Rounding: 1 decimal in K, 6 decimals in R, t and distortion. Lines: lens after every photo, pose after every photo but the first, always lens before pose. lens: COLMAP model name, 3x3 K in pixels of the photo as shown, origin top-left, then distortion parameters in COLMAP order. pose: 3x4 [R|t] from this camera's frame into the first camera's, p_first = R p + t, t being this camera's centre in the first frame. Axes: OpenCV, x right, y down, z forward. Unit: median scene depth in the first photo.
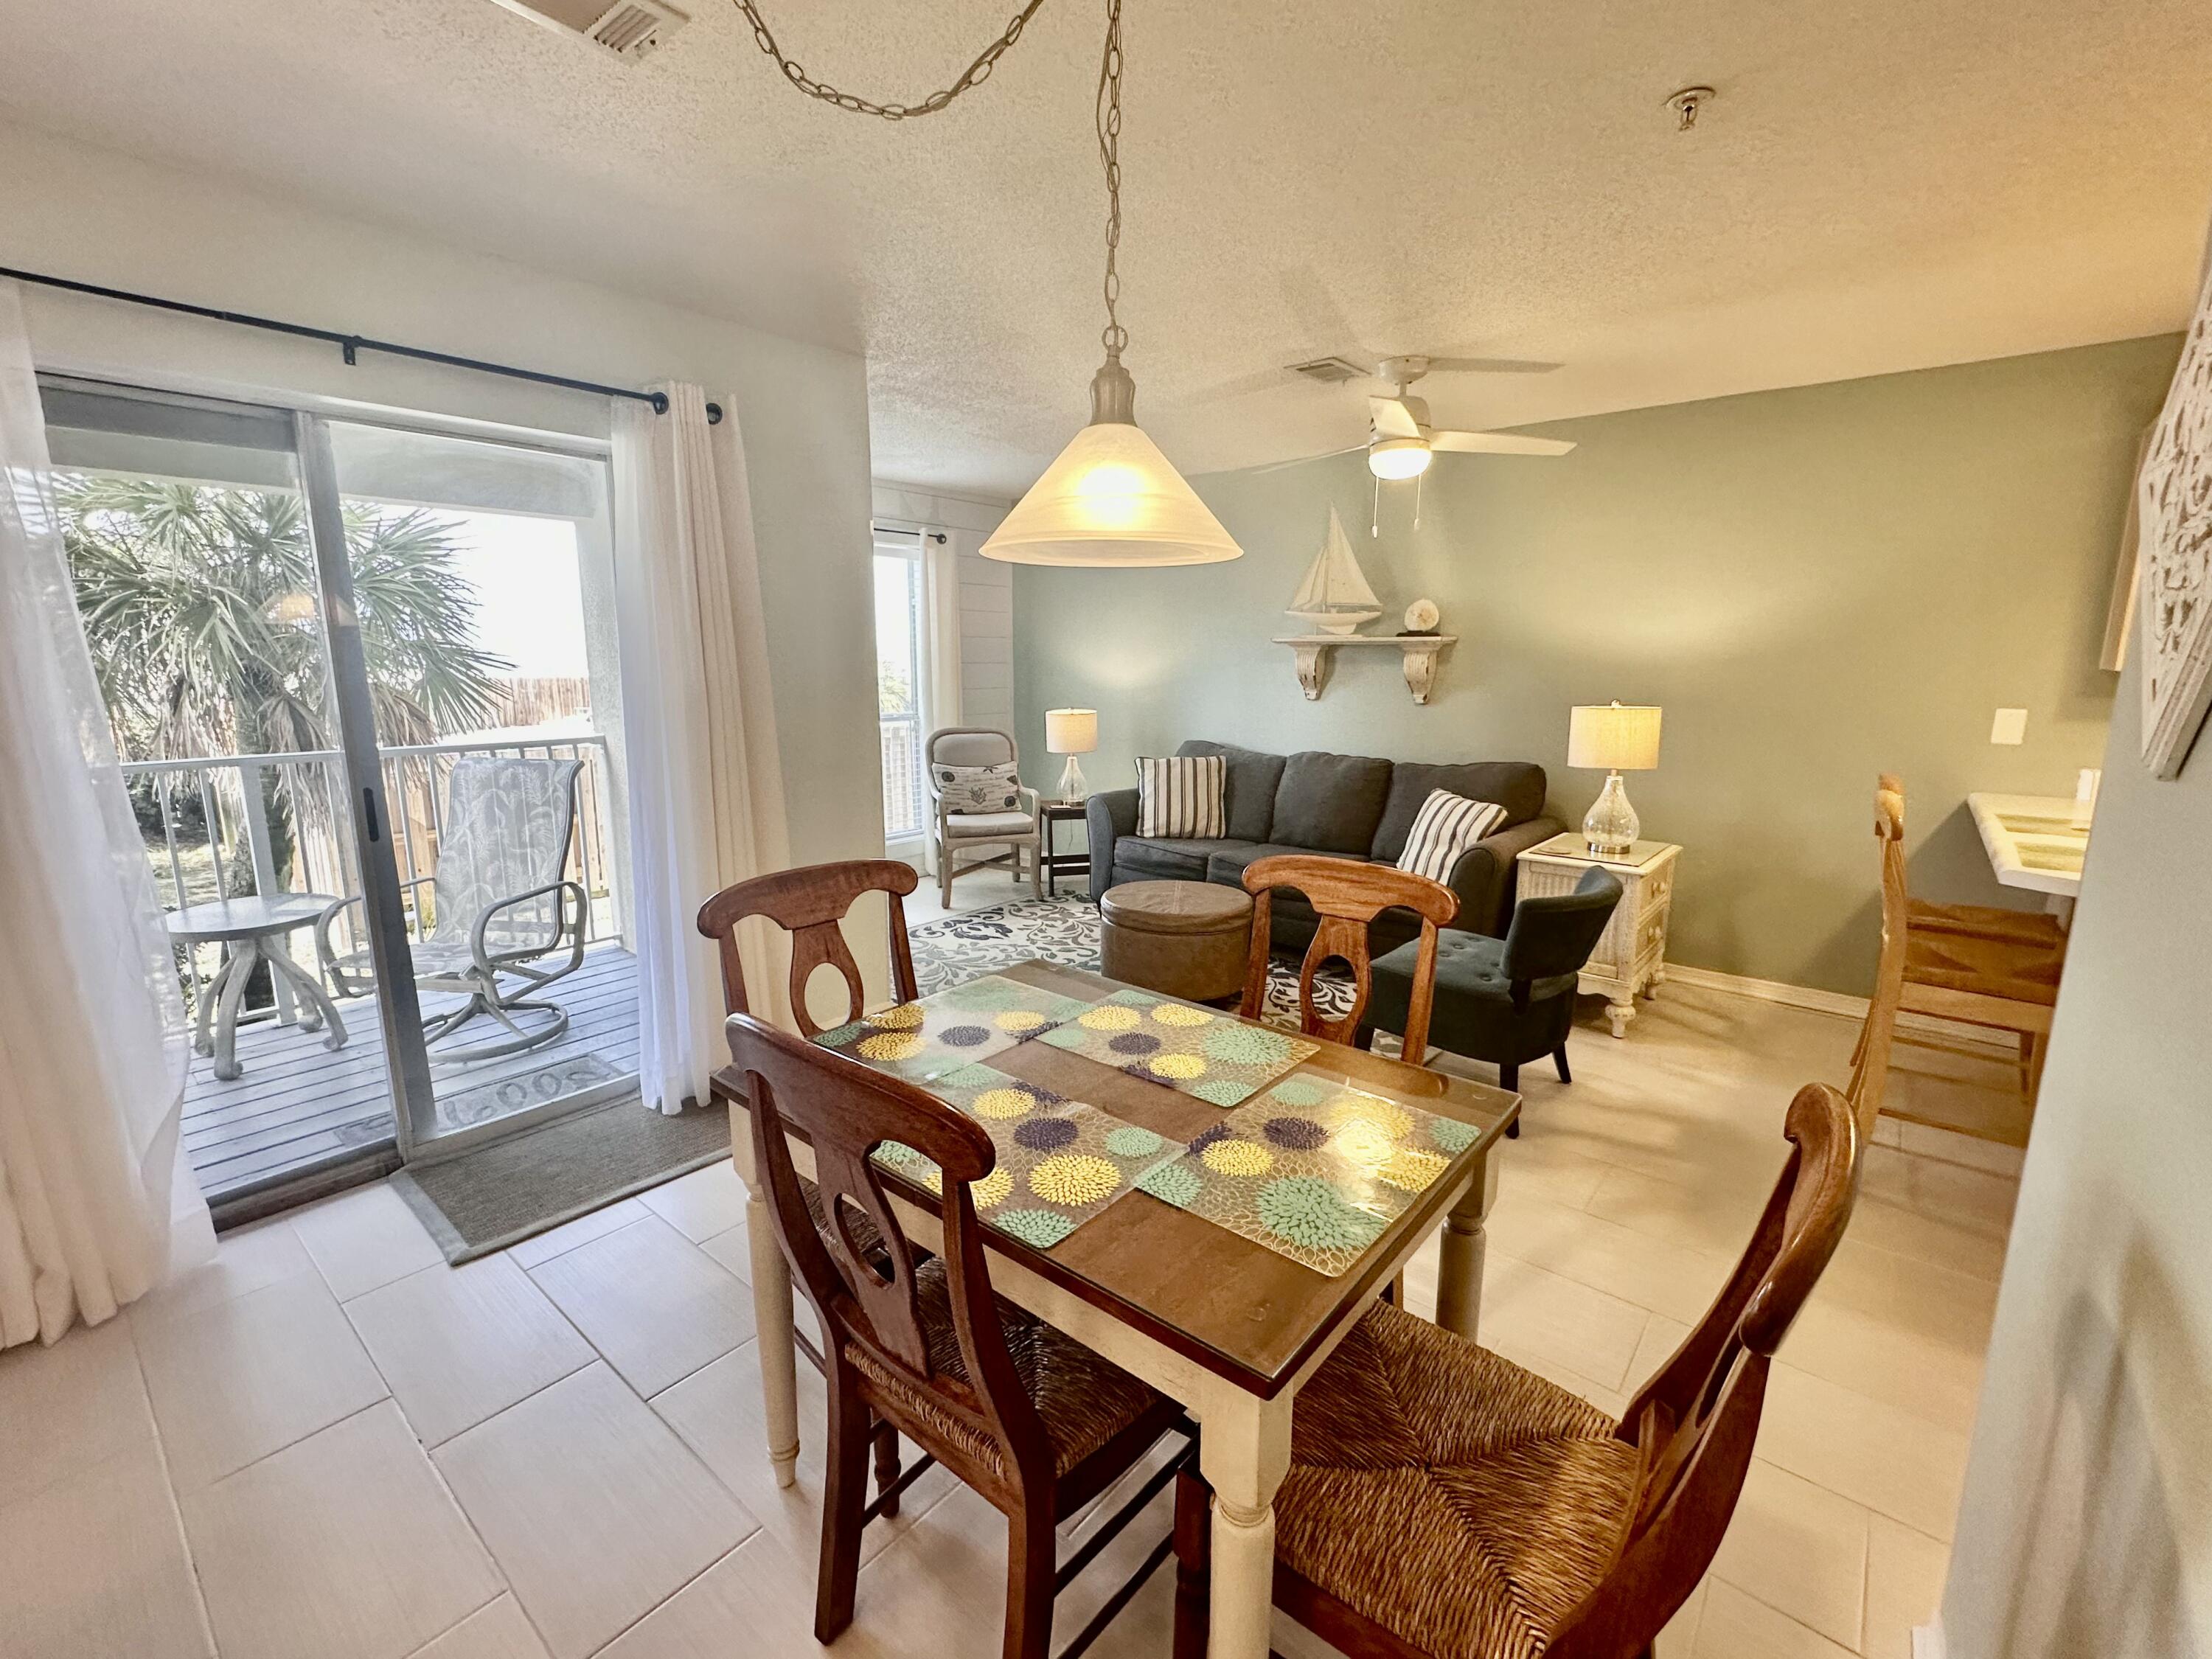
lens RADIAL K [[962.0, 0, 1102.5], [0, 962.0, 824.2], [0, 0, 1]] dist [-0.001427, -0.000131]
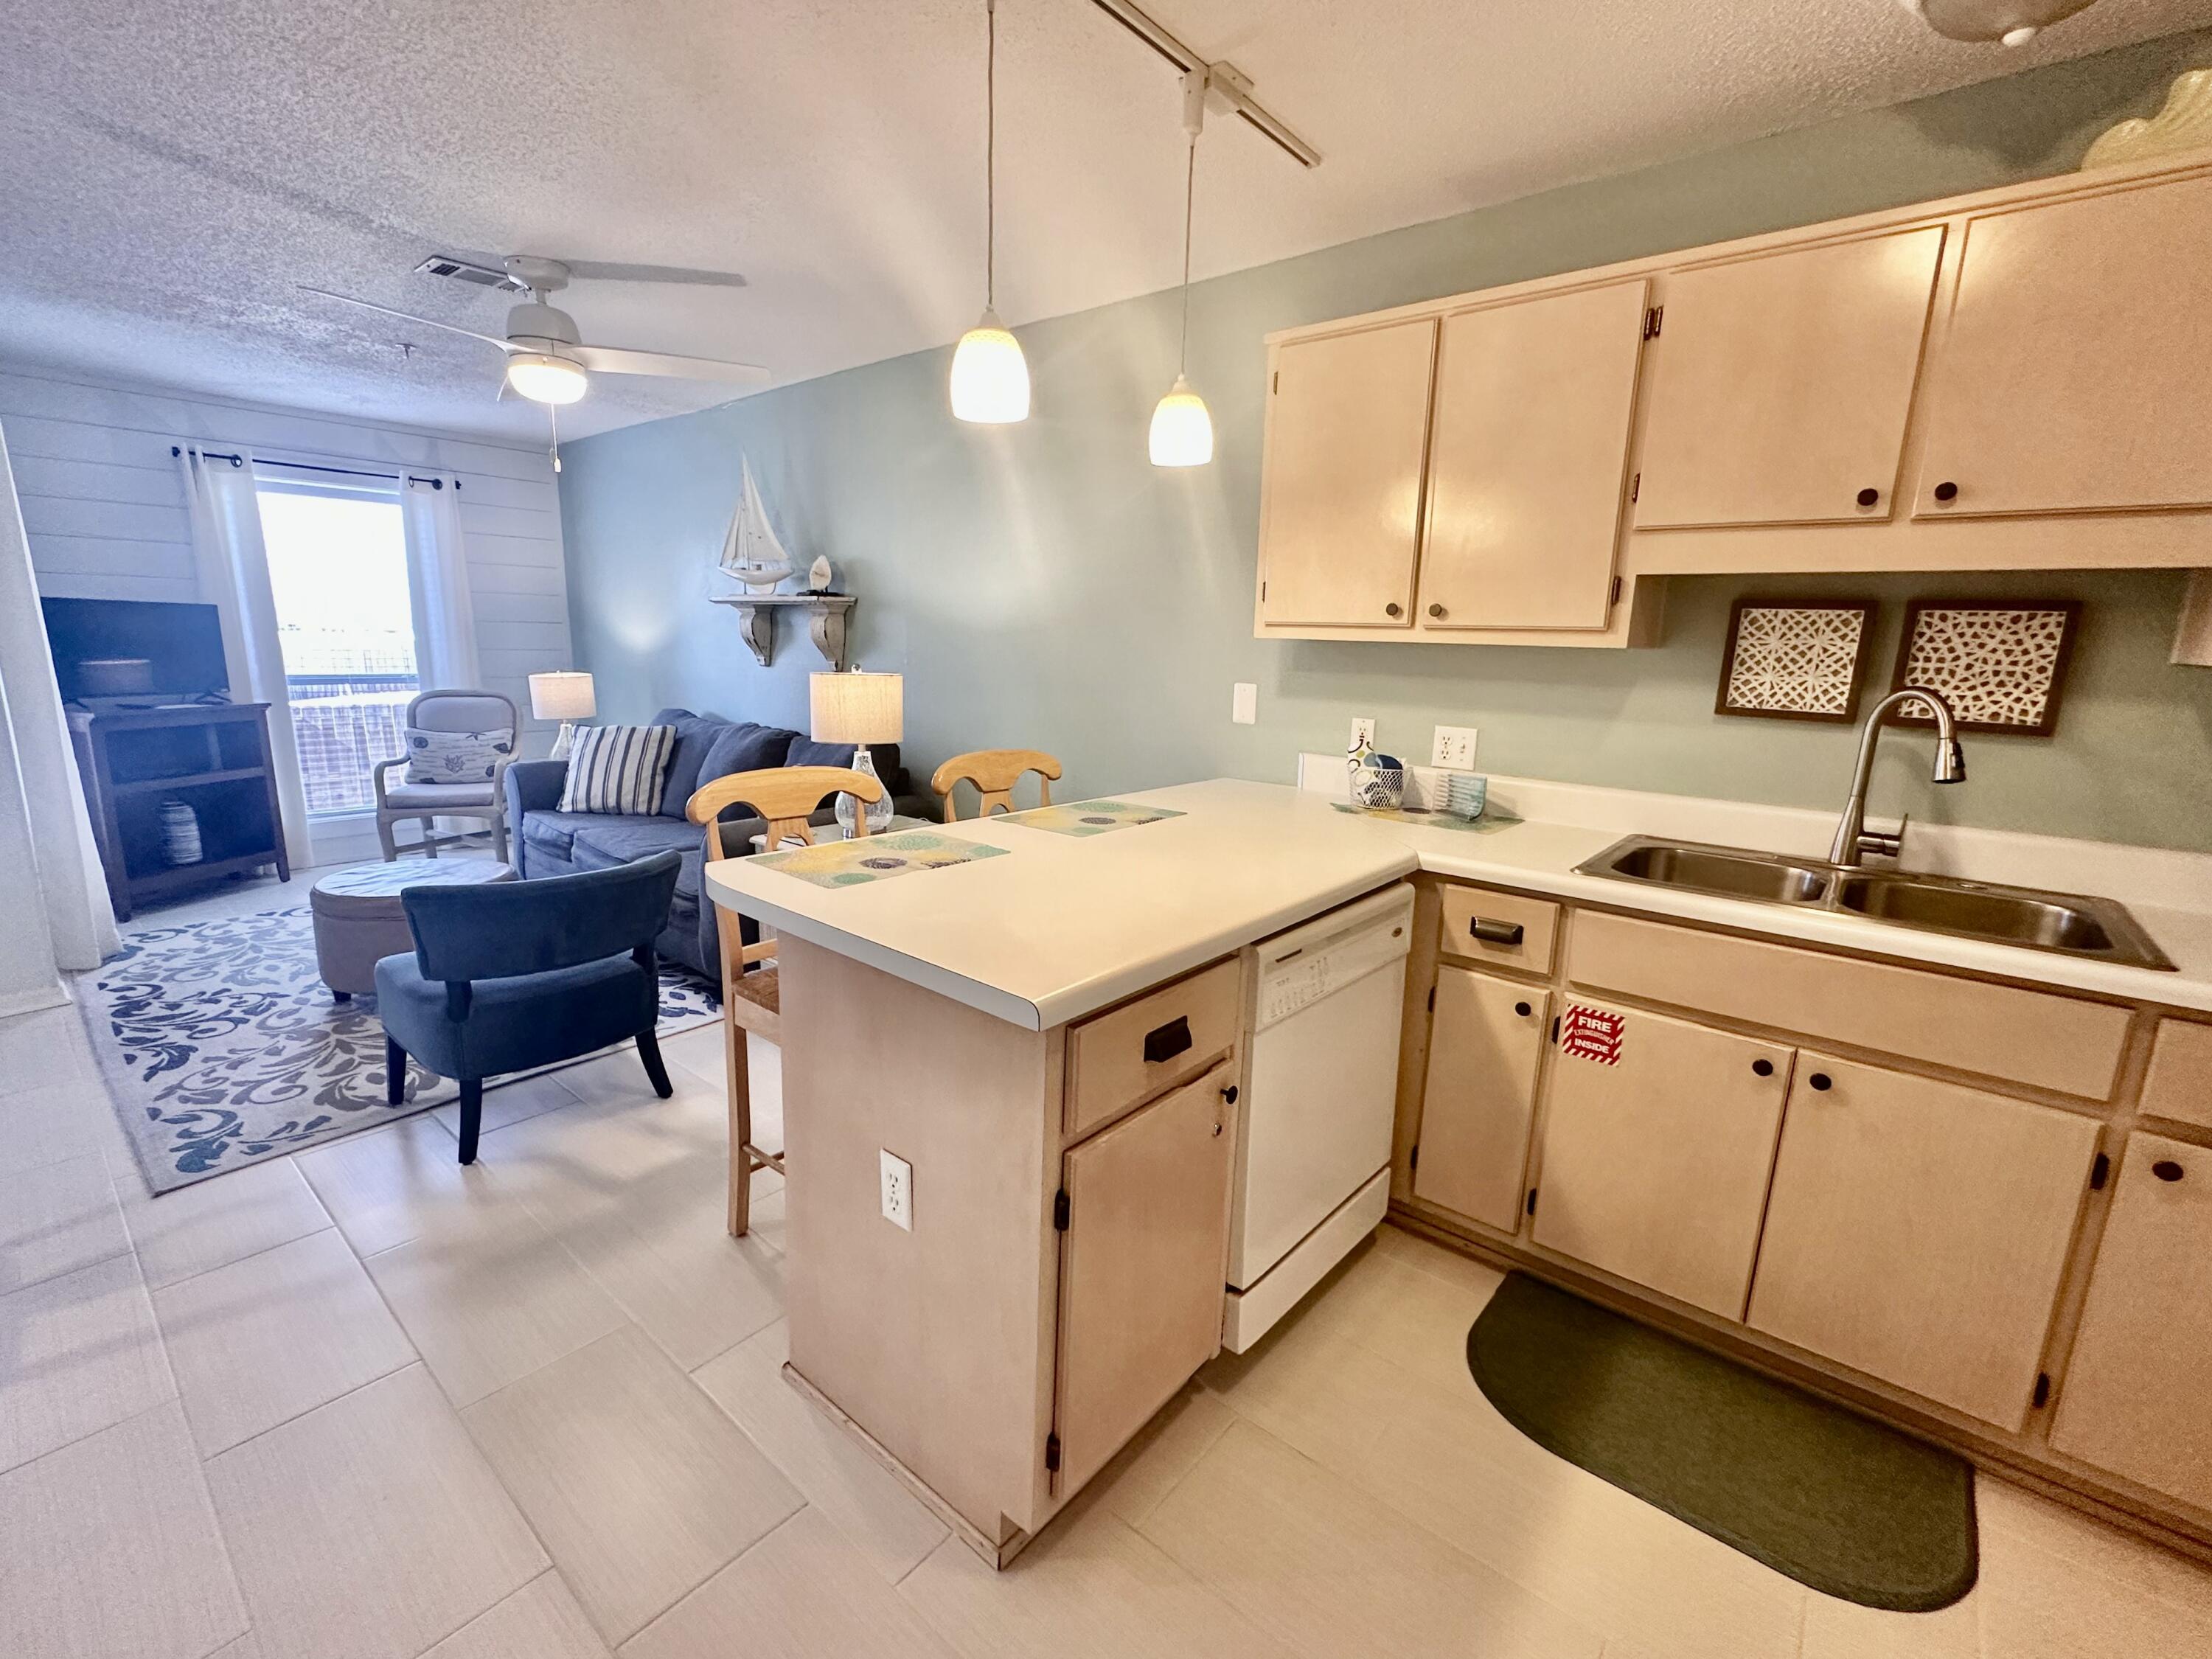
lens RADIAL K [[962.0, 0, 1106.6], [0, 962.0, 831.7], [0, 0, 1]] dist [-0.001427, -0.000131]
pose [[0.999793, 0.019285, 0.006549, 0.557100], [-0.019478, 0.999336, 0.030784, -0.005974], [-0.005951, -0.030906, 0.999505, 0.080097]]
